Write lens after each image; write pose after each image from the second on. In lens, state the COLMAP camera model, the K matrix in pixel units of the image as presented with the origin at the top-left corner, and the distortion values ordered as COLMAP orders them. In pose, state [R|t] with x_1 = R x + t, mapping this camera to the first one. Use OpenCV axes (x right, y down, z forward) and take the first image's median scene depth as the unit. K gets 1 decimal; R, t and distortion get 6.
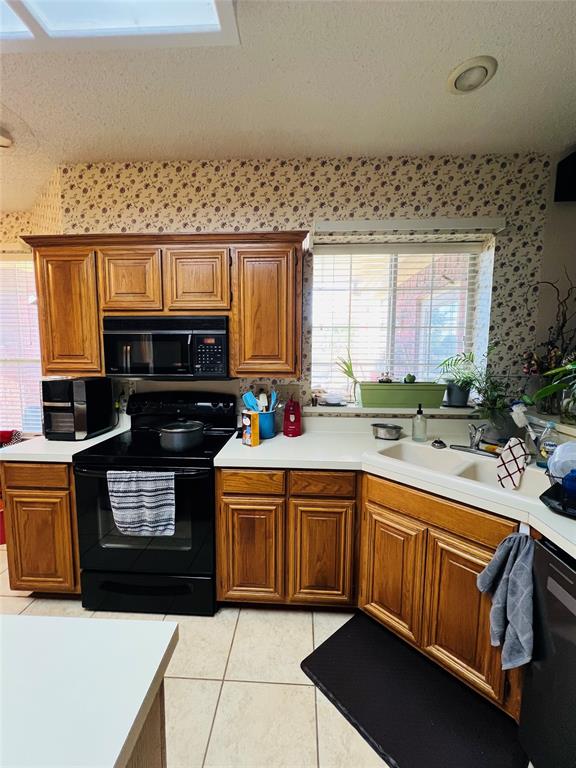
lens RADIAL K [[306.1, 0, 287.8], [0, 306.1, 381.9], [0, 0, 1]] dist [0.001567, 0.000299]
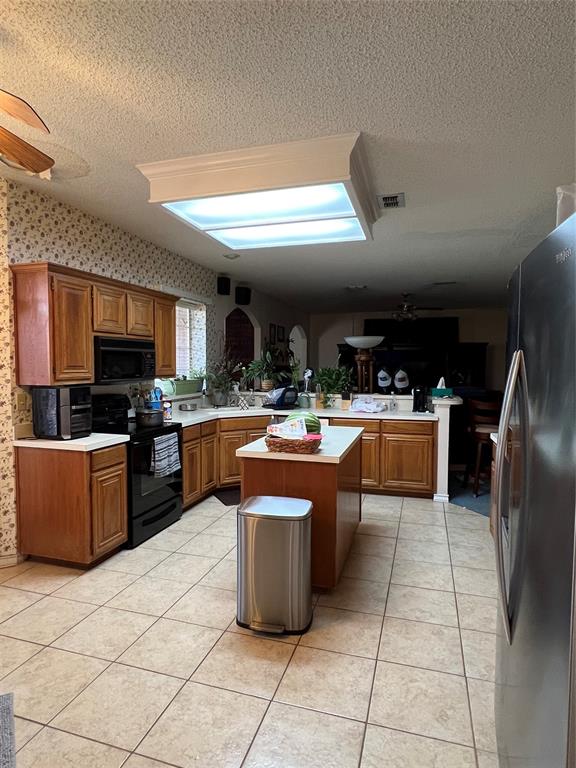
lens RADIAL K [[446.2, 0, 287.7], [0, 446.2, 384.6], [0, 0, 1]] dist [0.000609, 0.000077]
pose [[0.249427, -0.050680, 0.967067, -2.259345], [0.093501, 0.995224, 0.028040, 0.012133], [-0.963869, 0.083427, 0.252974, -0.234150]]
